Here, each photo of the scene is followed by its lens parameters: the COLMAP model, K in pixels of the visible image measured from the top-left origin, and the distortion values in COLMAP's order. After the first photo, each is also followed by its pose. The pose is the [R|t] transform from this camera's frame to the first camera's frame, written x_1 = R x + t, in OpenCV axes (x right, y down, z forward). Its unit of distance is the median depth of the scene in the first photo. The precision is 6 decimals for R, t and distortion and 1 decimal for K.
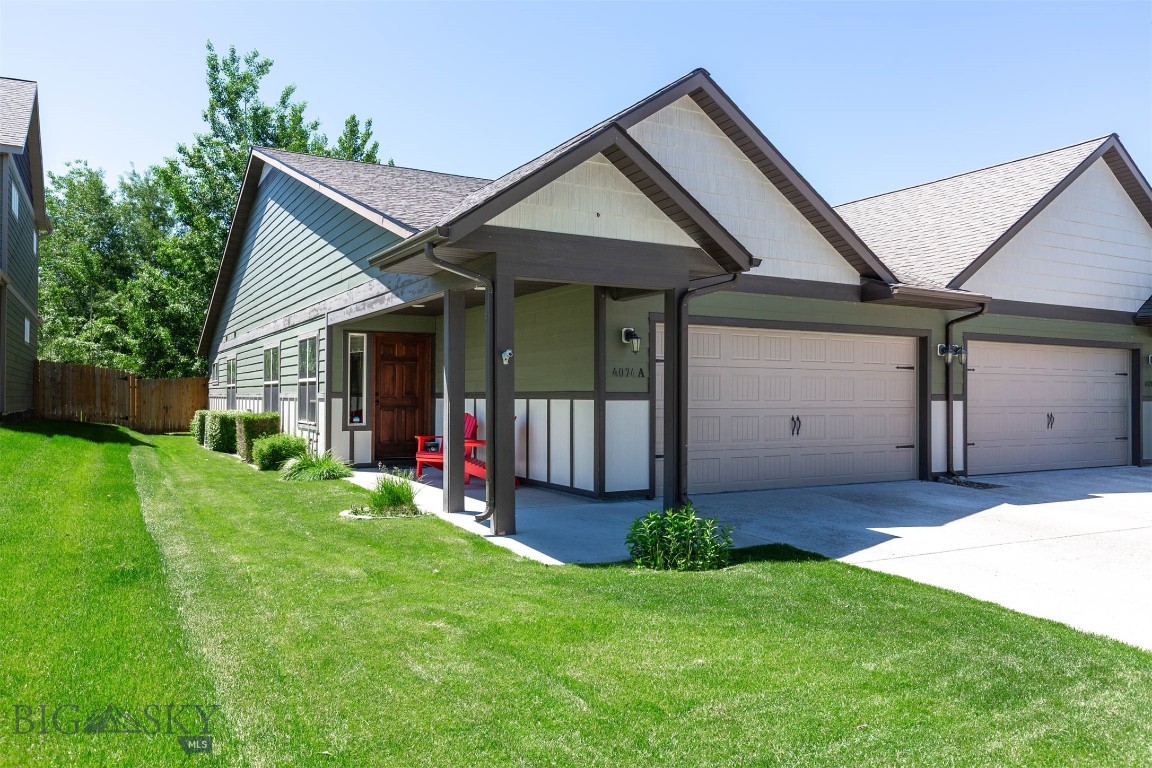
lens RADIAL K [[916.6, 0, 576.7], [0, 916.6, 406.8], [0, 0, 1]] dist [-0.061550, 0.001446]
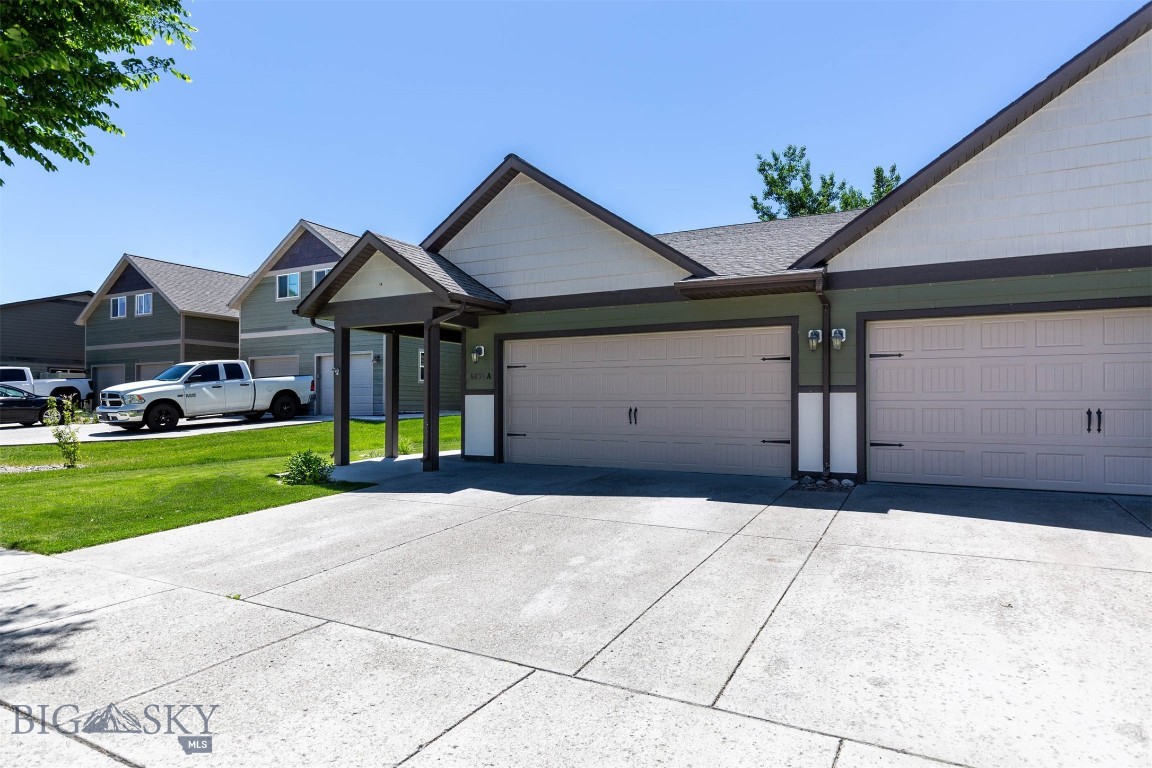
lens RADIAL K [[640.8, 0, 579.7], [0, 640.8, 394.5], [0, 0, 1]] dist [-0.005400, -0.000896]
pose [[0.537755, -0.004427, -0.843089, 0.817479], [0.001143, 0.999989, -0.004522, -0.002600], [0.843100, 0.001468, 0.537755, 0.465567]]
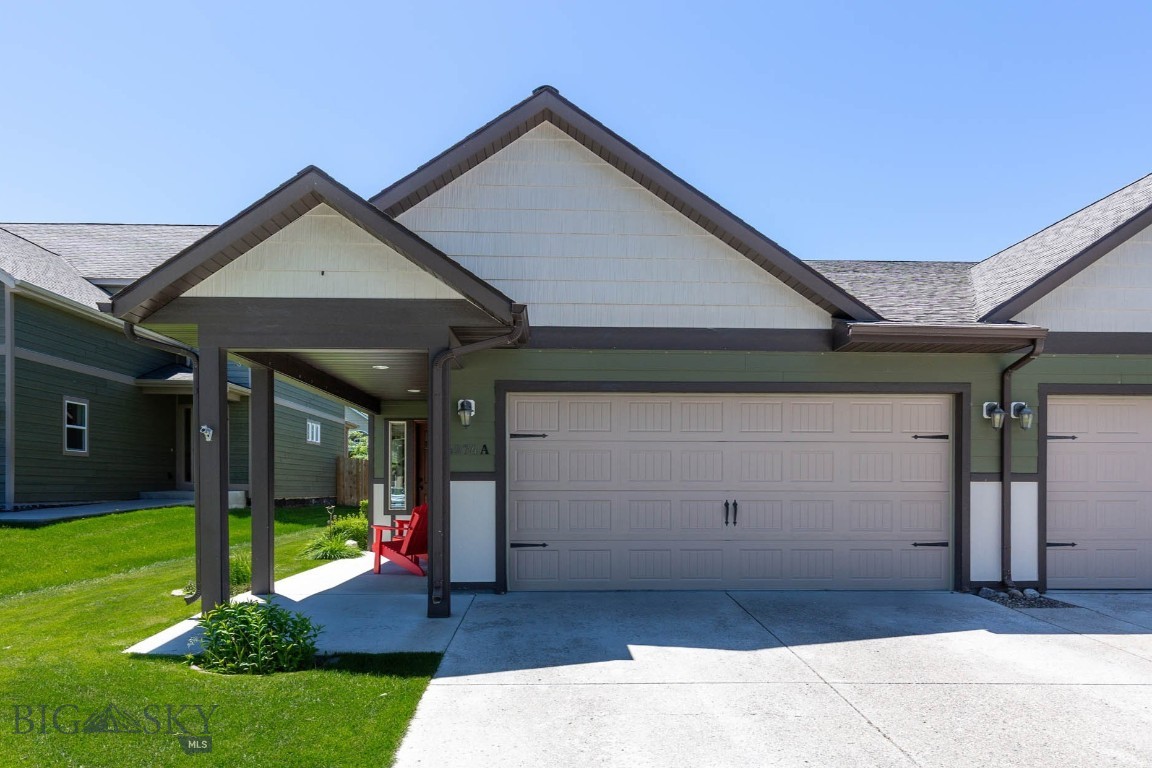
lens RADIAL K [[869.3, 0, 579.5], [0, 869.3, 494.3], [0, 0, 1]] dist [0.005539, 0.000626]
pose [[0.885163, 0.007457, -0.465222, 0.437369], [-0.003887, 0.999955, 0.008633, -0.001474], [0.465265, -0.005834, 0.885152, 0.246748]]
